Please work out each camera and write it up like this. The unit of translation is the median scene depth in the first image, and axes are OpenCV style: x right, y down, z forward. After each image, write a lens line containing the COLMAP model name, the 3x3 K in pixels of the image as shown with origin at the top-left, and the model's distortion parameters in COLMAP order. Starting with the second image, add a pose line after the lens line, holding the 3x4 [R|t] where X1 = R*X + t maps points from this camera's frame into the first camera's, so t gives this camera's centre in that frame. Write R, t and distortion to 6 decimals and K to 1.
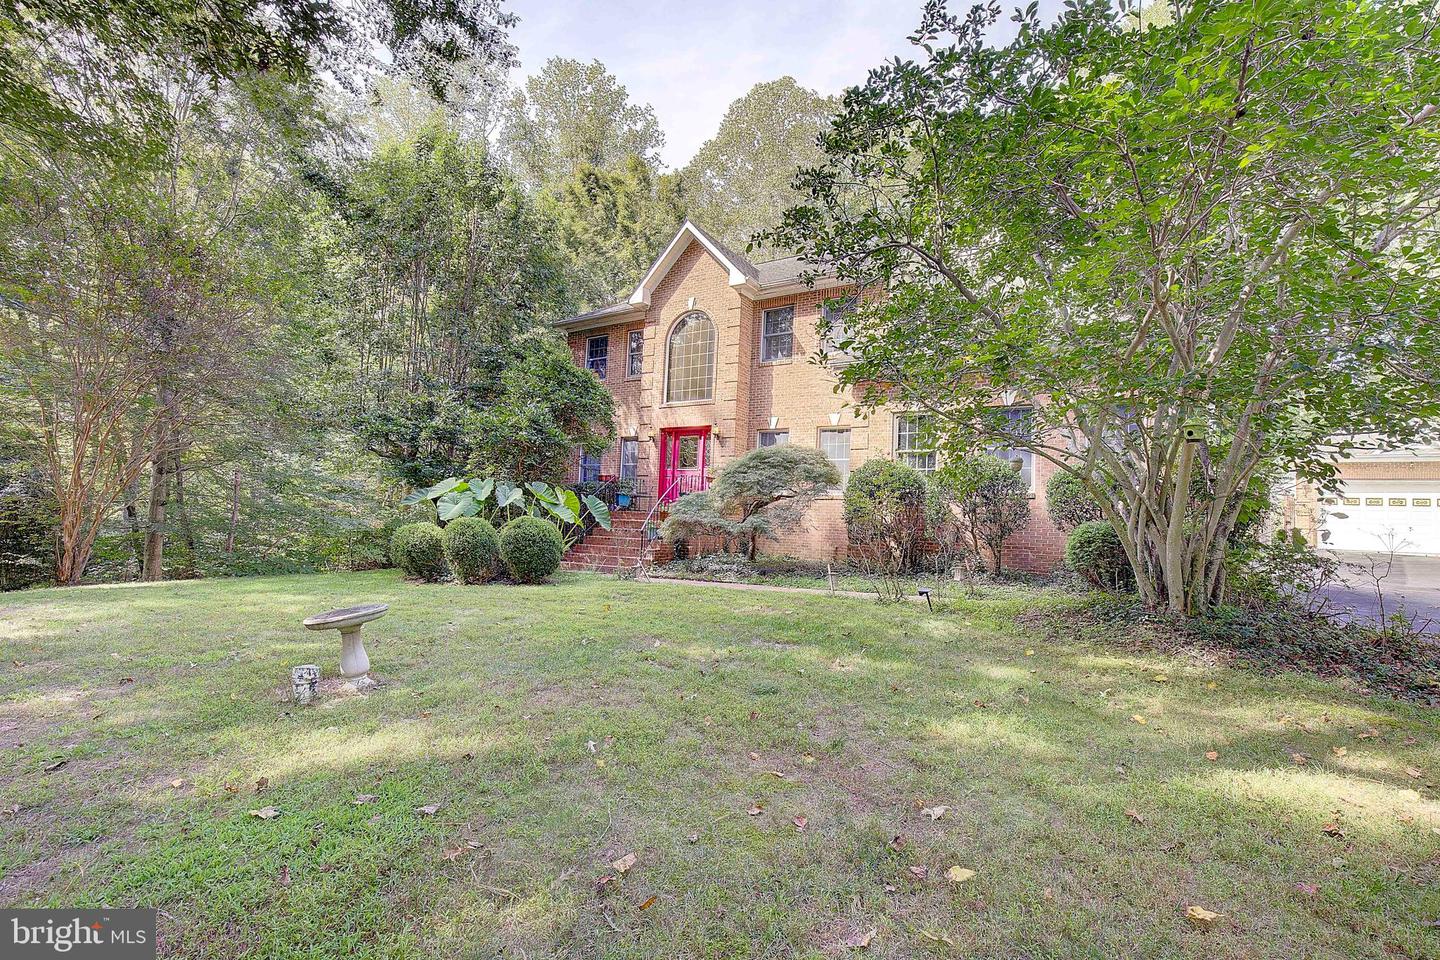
lens RADIAL K [[676.3, 0, 727.6], [0, 676.3, 481.9], [0, 0, 1]] dist [-0.023825, 0.006789]
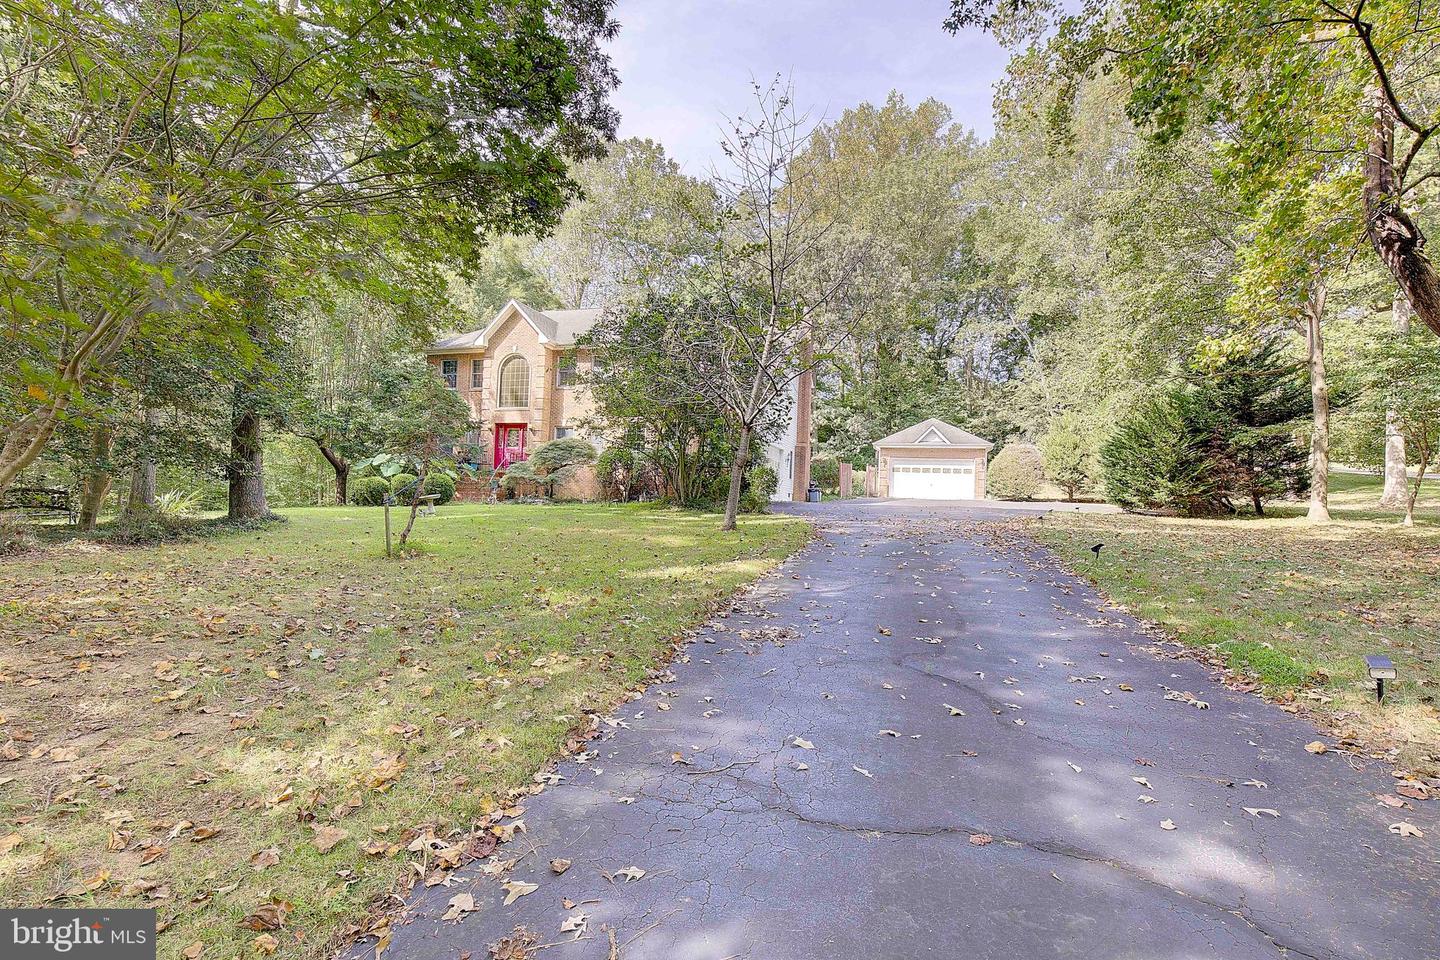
lens RADIAL K [[676.3, 0, 733.8], [0, 676.3, 482.4], [0, 0, 1]] dist [-0.023825, 0.006789]
pose [[0.958996, -0.001781, 0.283415, -0.007812], [-0.010847, 0.999017, 0.042982, -0.013754], [-0.283213, -0.044294, 0.958034, -0.835605]]
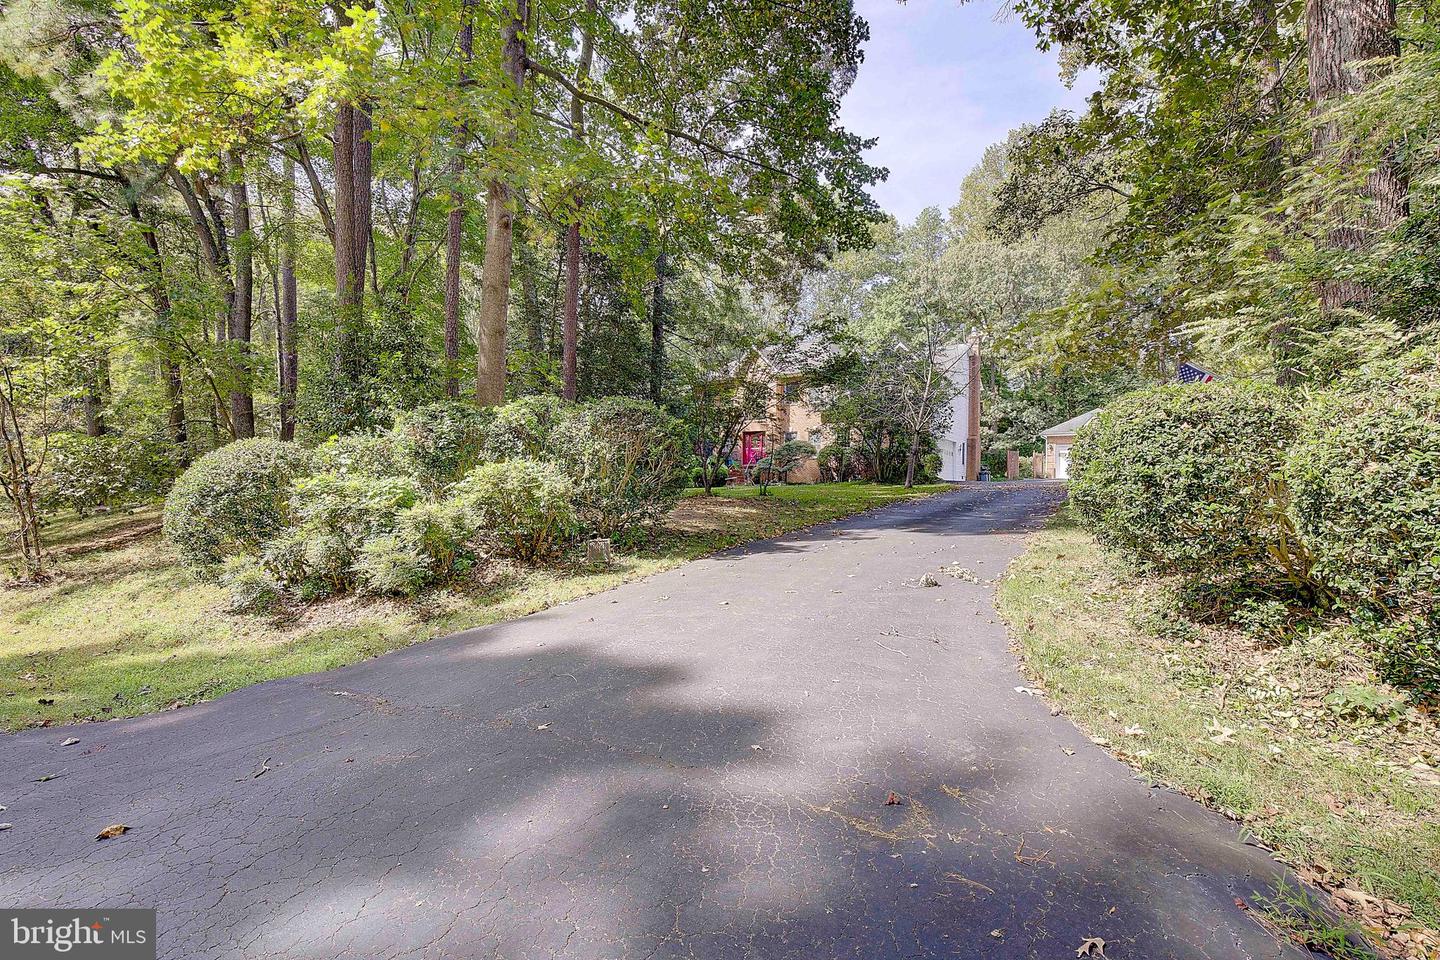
lens RADIAL K [[676.3, 0, 721.9], [0, 676.3, 473.9], [0, 0, 1]] dist [-0.023825, 0.006789]
pose [[0.999610, -0.027485, -0.004949, -0.180645], [0.027637, 0.999049, 0.033714, -0.016516], [0.004018, -0.033837, 0.999419, -1.525354]]
